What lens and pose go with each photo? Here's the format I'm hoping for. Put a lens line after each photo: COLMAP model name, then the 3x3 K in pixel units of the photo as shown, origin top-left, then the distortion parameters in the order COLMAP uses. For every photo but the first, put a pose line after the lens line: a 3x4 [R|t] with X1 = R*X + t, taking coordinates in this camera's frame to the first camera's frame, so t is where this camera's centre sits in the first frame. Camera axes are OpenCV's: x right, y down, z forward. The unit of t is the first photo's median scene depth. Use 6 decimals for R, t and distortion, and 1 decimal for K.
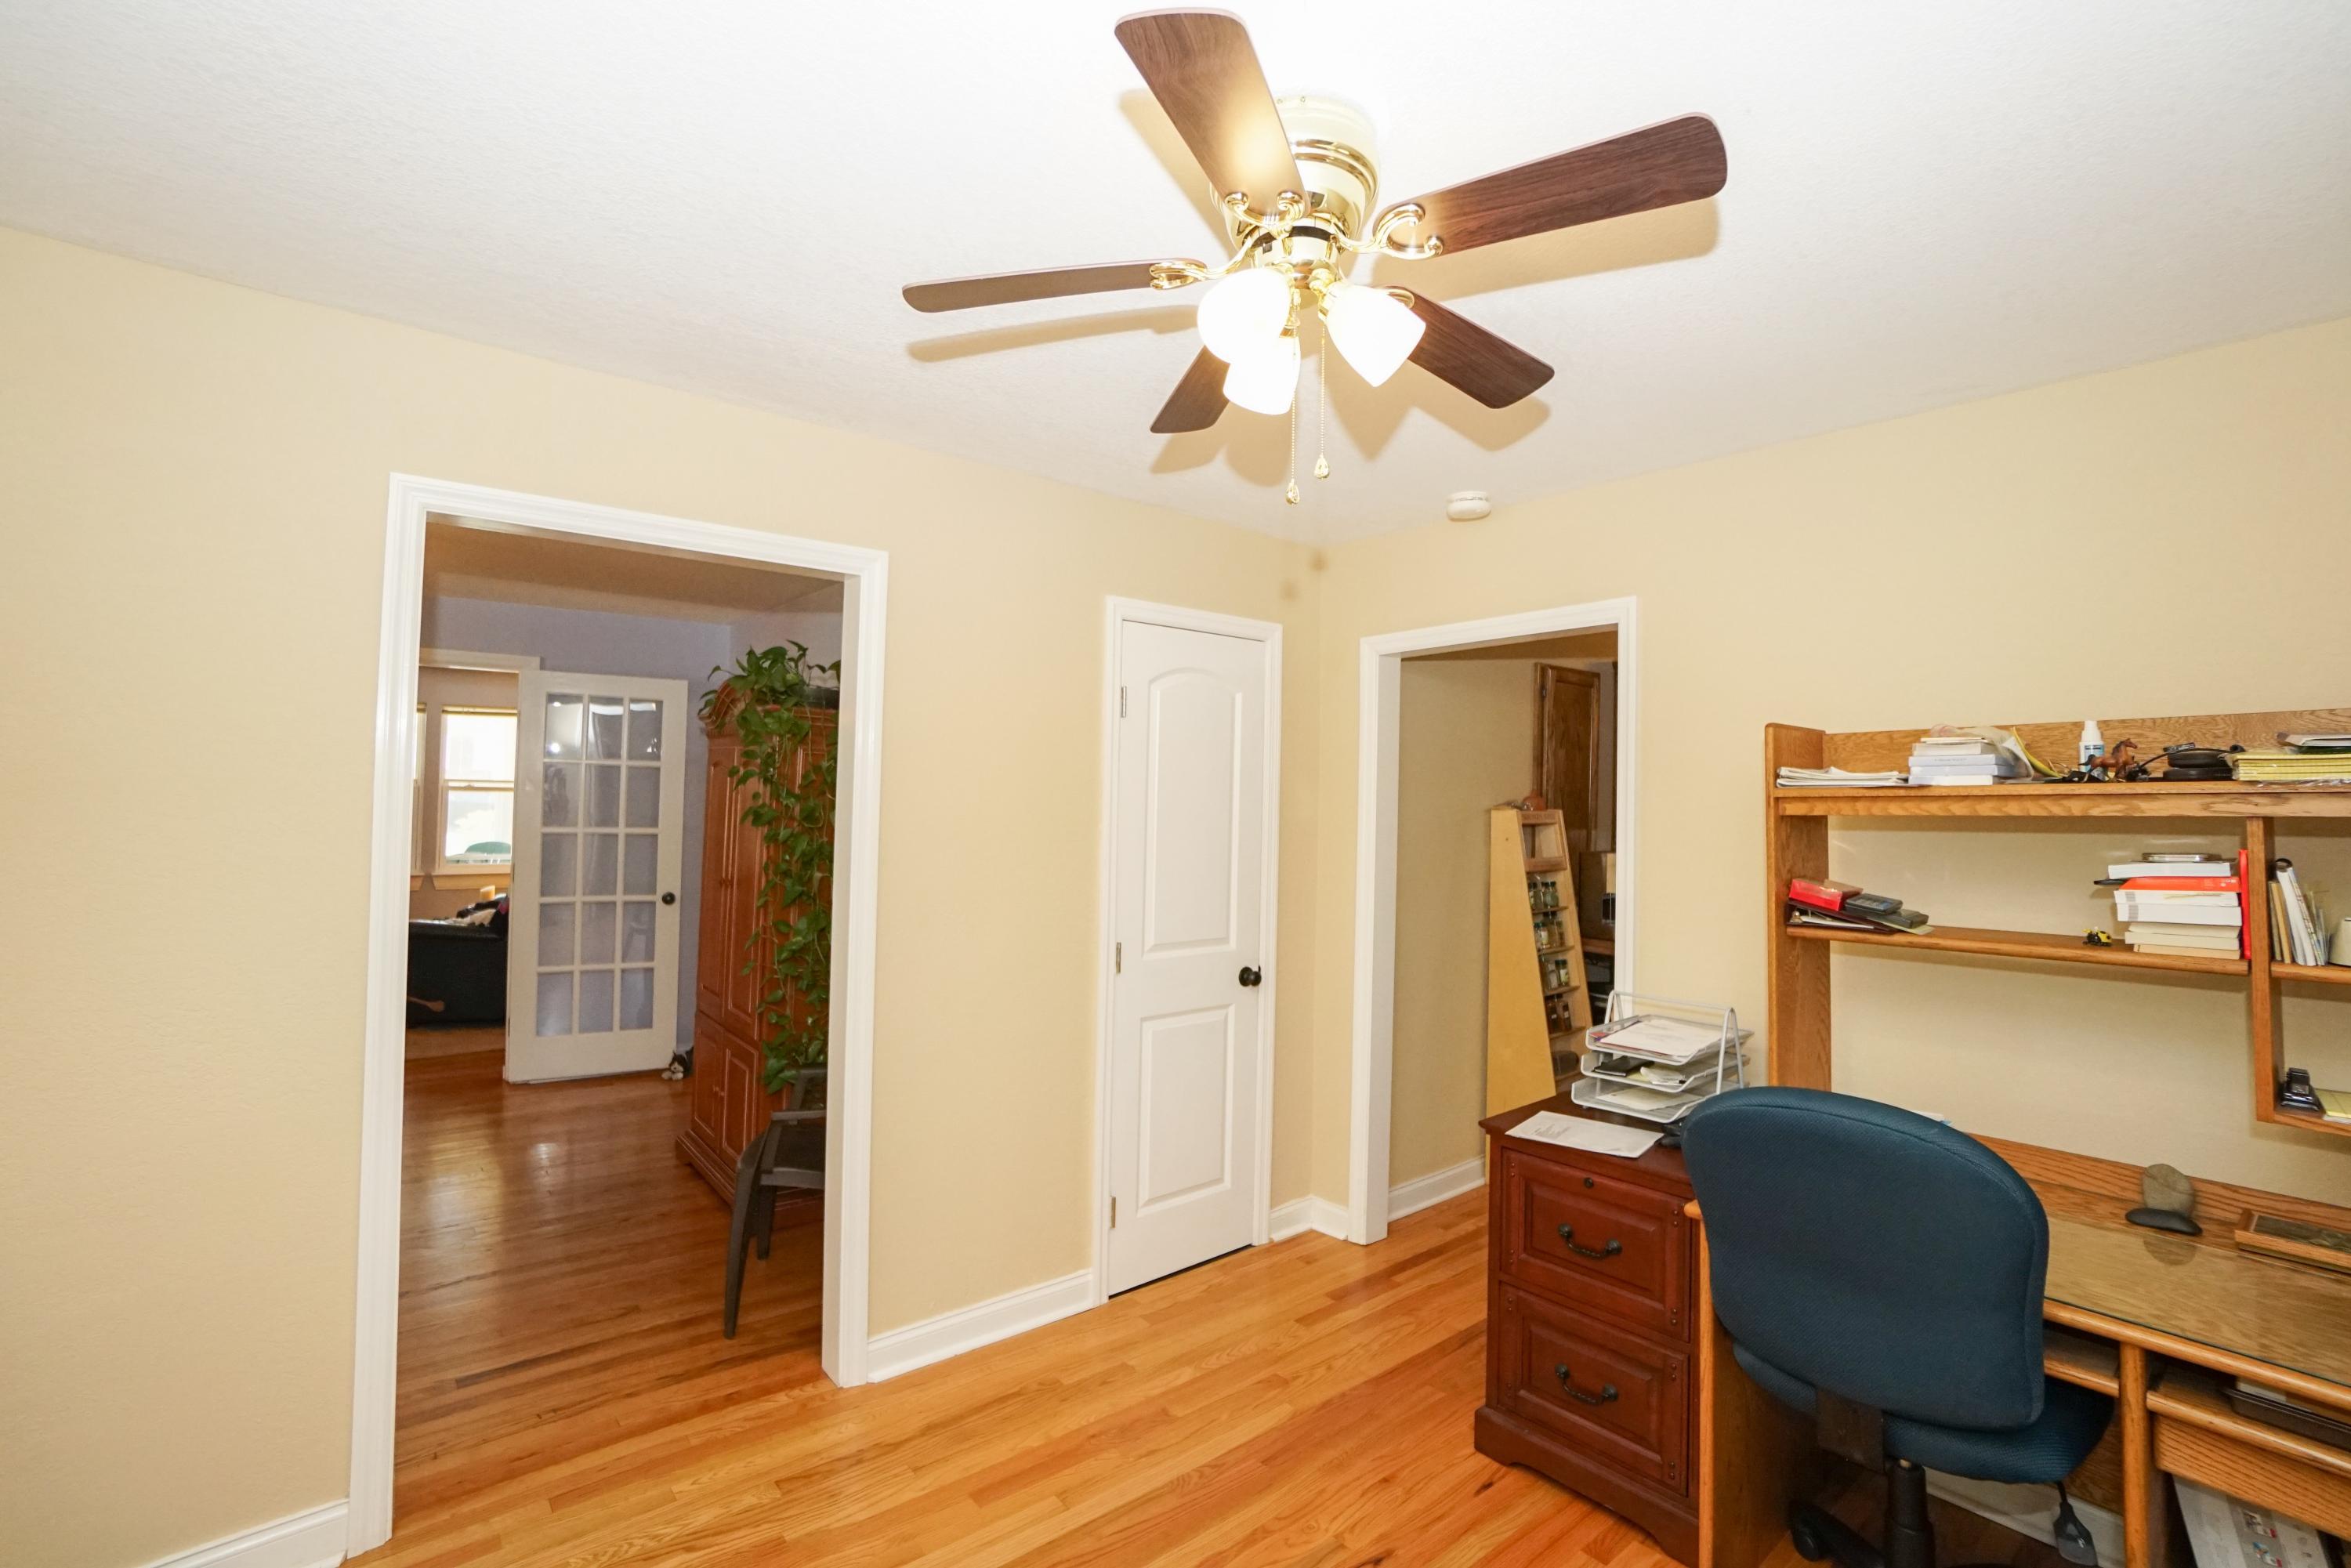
lens RADIAL K [[1047.6, 0, 1158.8], [0, 1047.6, 793.2], [0, 0, 1]] dist [-0.003789, 0.001520]
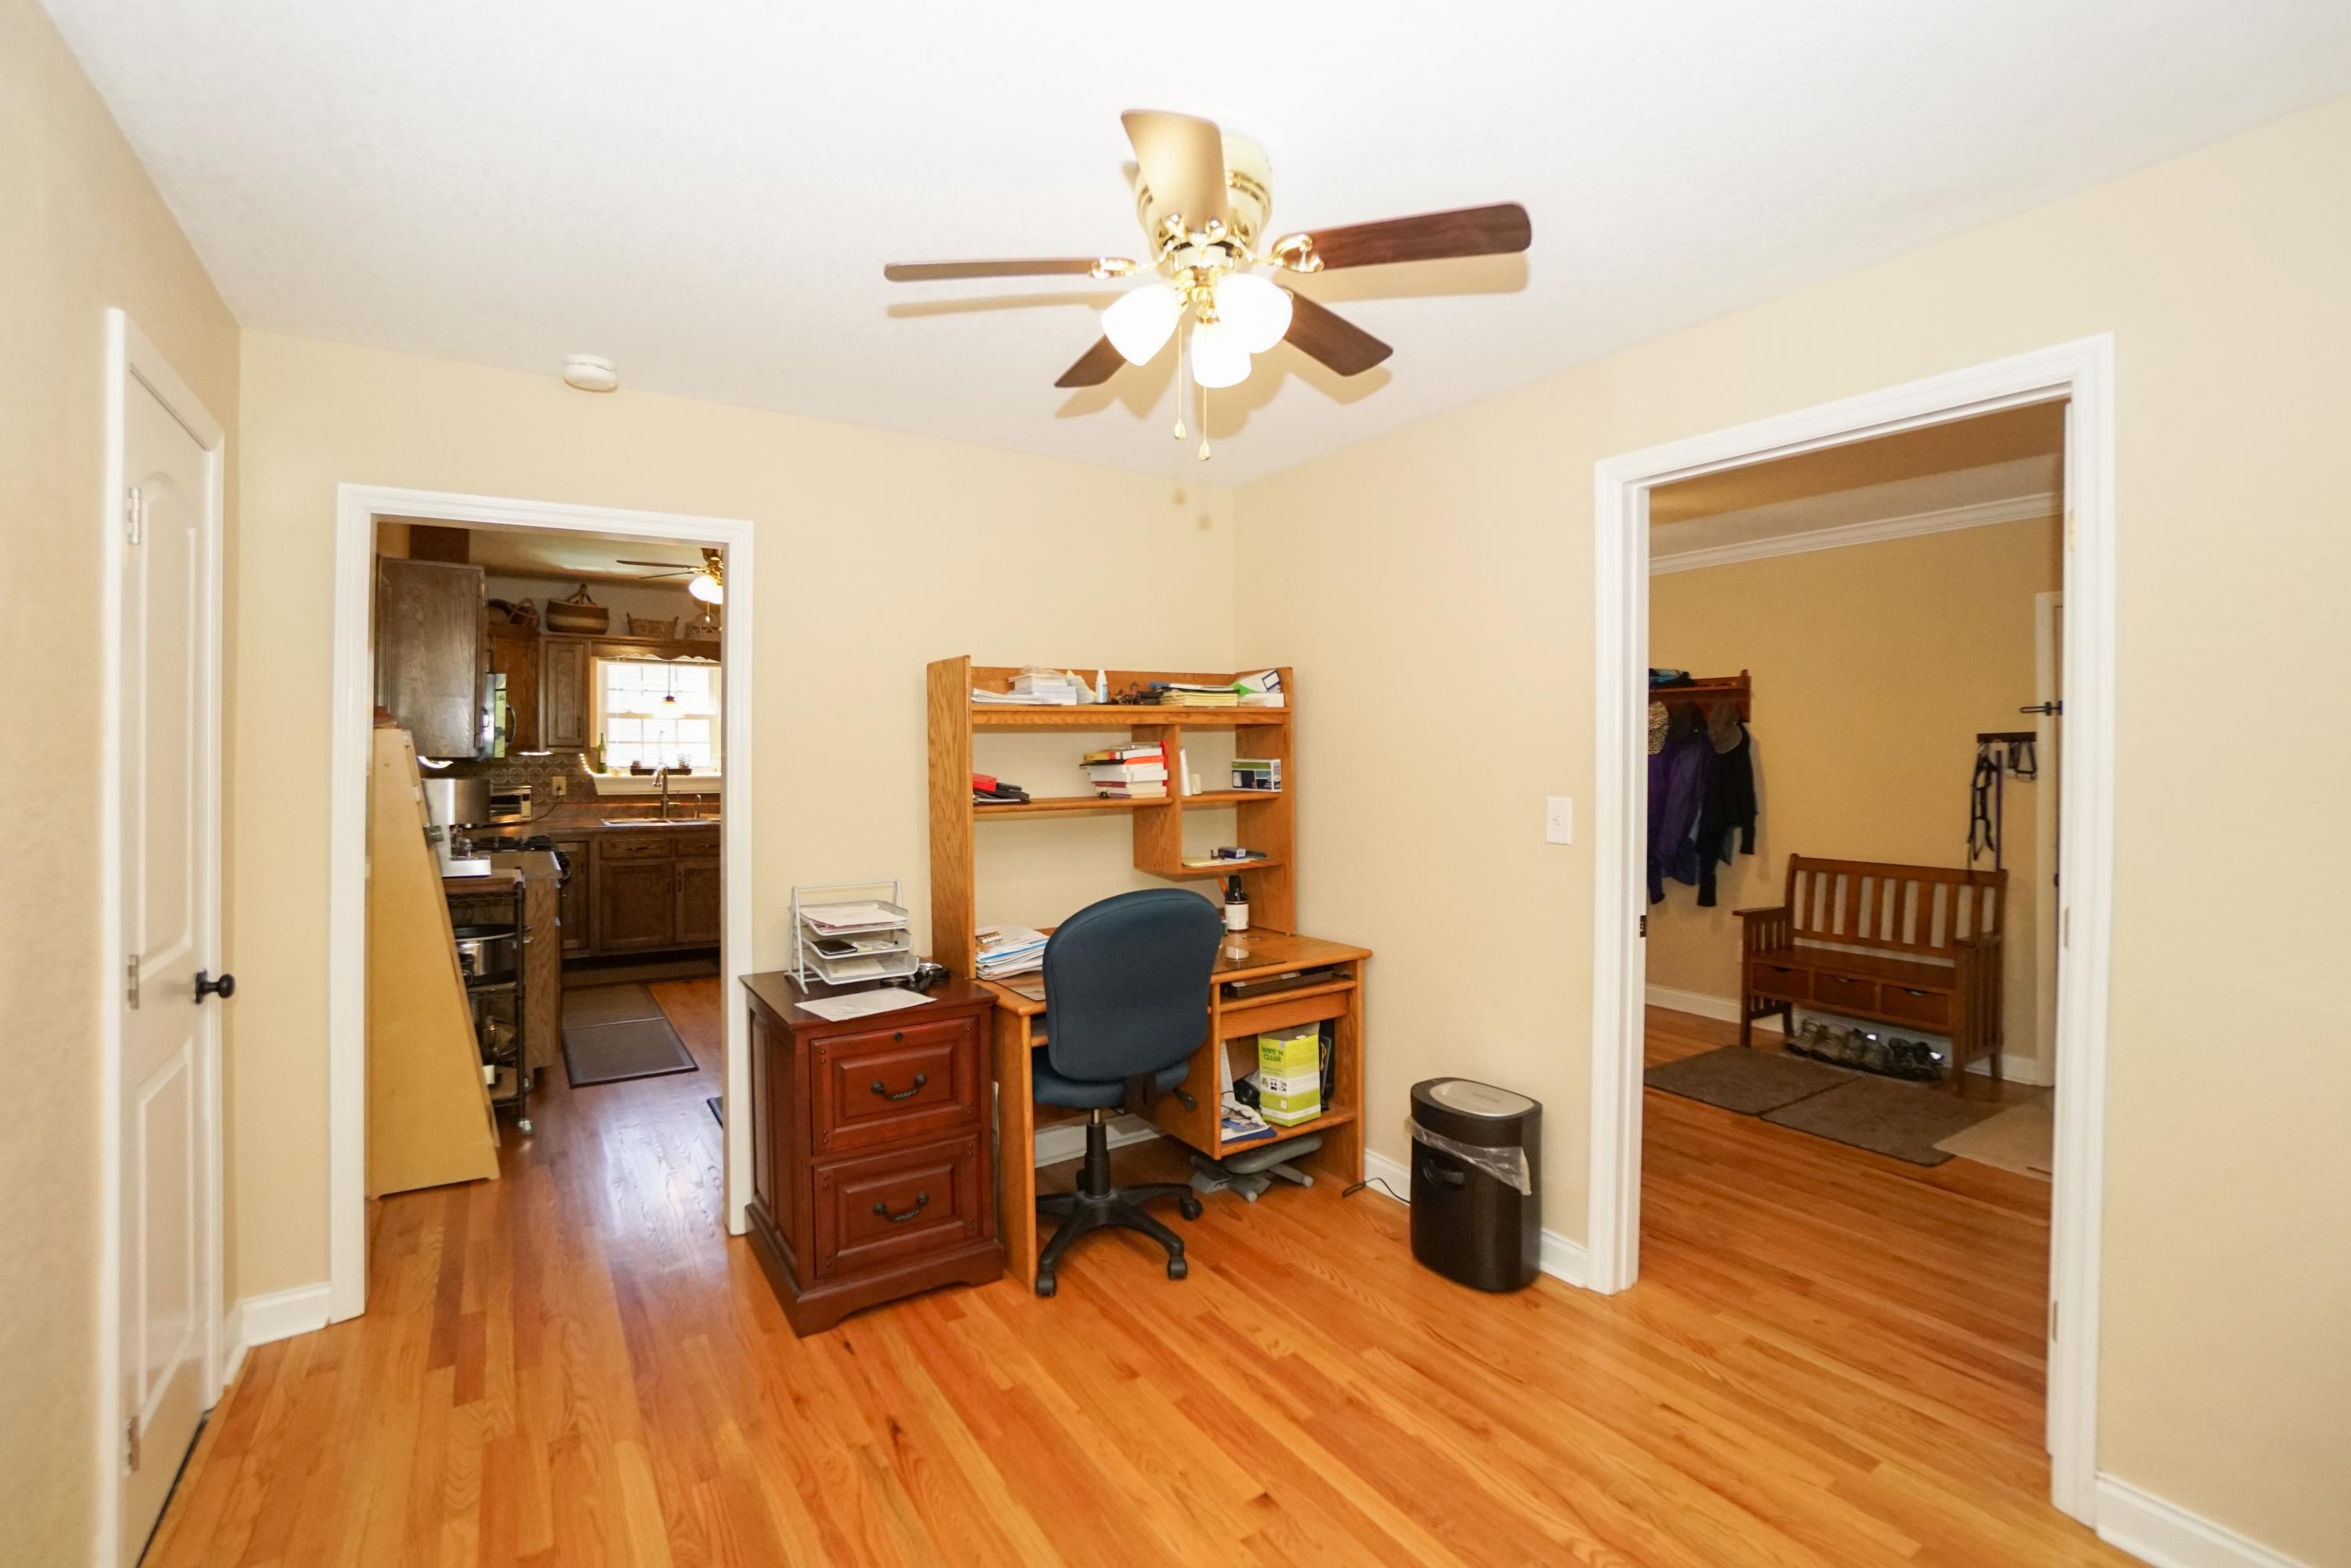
lens RADIAL K [[1047.6, 0, 1170.3], [0, 1047.6, 769.2], [0, 0, 1]] dist [-0.003789, 0.001520]
pose [[0.140611, -0.031472, 0.989565, -0.716871], [-0.008148, 0.999424, 0.032944, 0.032789], [-0.990031, -0.012695, 0.140273, 0.553228]]
